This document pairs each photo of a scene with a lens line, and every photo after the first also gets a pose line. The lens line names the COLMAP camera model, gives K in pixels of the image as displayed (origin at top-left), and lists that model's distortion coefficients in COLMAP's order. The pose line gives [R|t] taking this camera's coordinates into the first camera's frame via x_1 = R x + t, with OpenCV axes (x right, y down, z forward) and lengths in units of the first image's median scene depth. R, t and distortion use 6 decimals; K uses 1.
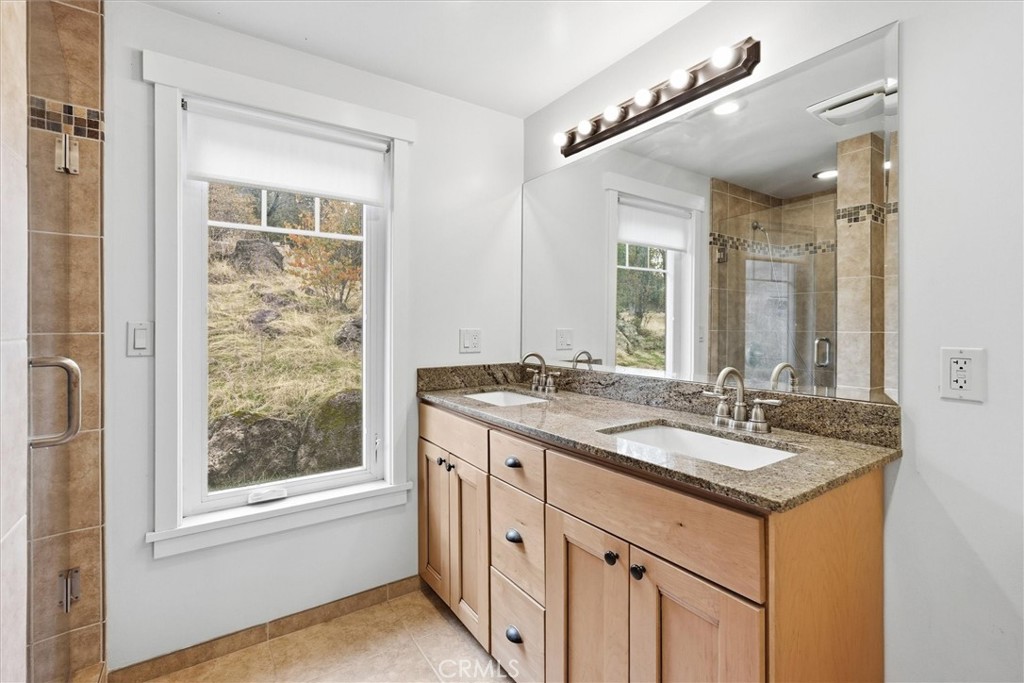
lens RADIAL K [[476.8, 0, 512.0], [0, 476.8, 323.7], [0, 0, 1]] dist [-0.011681, 0.005726]
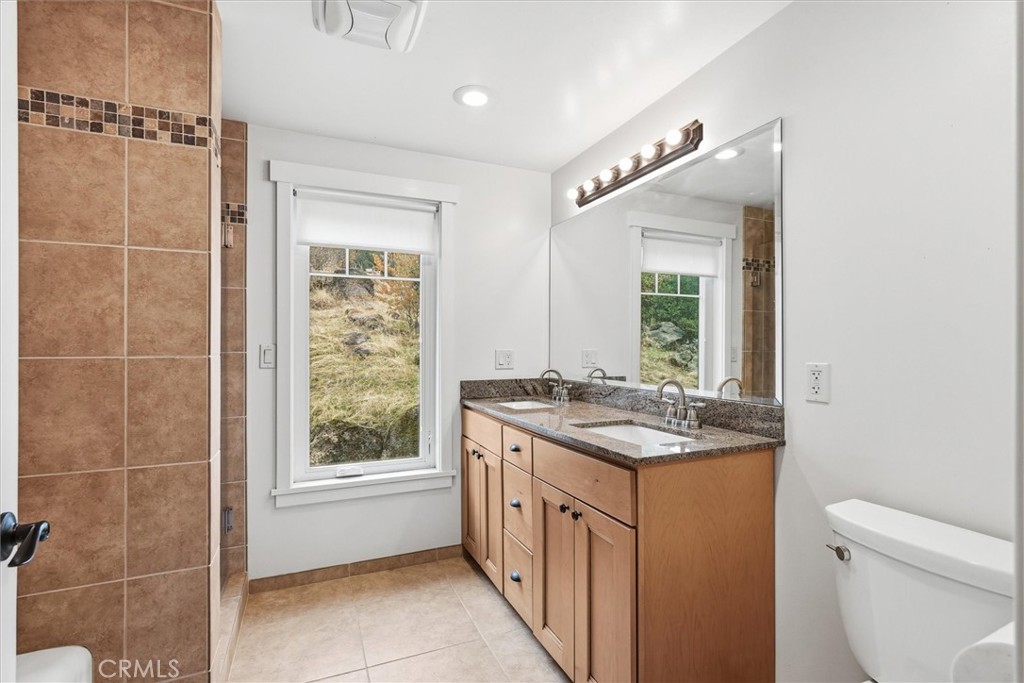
lens RADIAL K [[512.1, 0, 515.2], [0, 512.1, 340.7], [0, 0, 1]] dist [-0.002789, 0.000466]
pose [[0.982110, -0.003810, -0.188270, 0.228377], [0.002436, 0.999969, -0.007526, -0.002310], [0.188293, 0.006932, 0.982088, -0.353392]]
